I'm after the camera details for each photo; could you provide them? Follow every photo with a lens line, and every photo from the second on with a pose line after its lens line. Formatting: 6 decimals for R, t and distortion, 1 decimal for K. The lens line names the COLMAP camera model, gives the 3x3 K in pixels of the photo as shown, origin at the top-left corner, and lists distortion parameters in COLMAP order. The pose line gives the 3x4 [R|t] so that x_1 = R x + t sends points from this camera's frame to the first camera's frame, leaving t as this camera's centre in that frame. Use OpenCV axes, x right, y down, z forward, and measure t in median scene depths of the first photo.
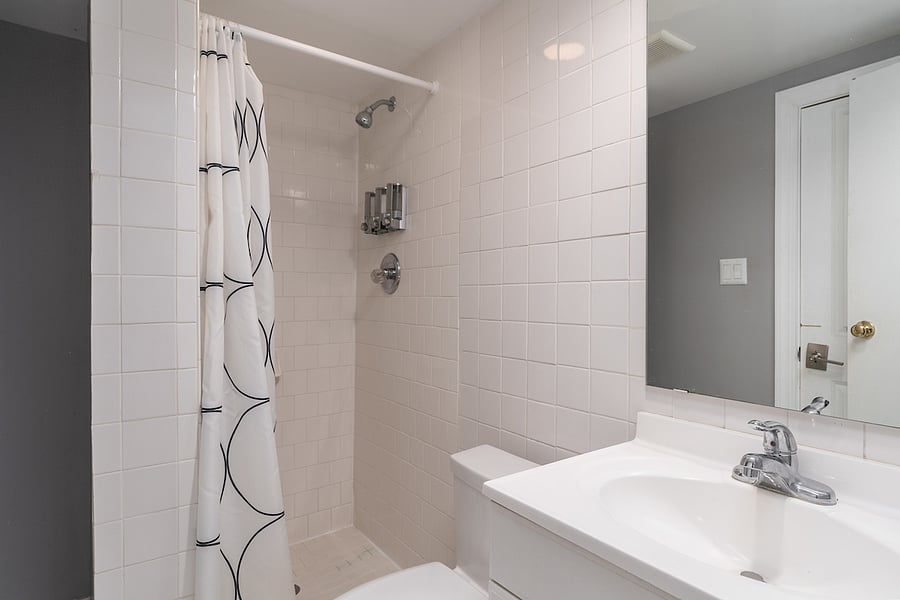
lens RADIAL K [[481.5, 0, 435.6], [0, 481.5, 298.6], [0, 0, 1]] dist [-0.001164, -0.000171]
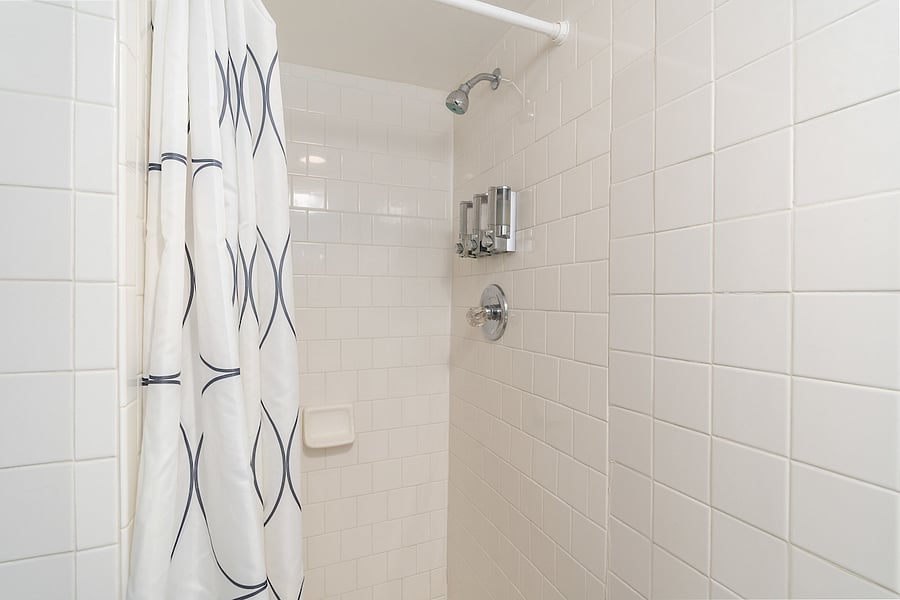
lens RADIAL K [[411.7, 0, 450.0], [0, 411.7, 300.0], [0, 0, 1]] dist [-0.002894, -0.000510]
pose [[0.979136, 0.001230, -0.203203, -0.032916], [-0.000648, 0.999995, 0.002931, -0.073534], [0.203205, -0.002738, 0.979132, 0.385991]]
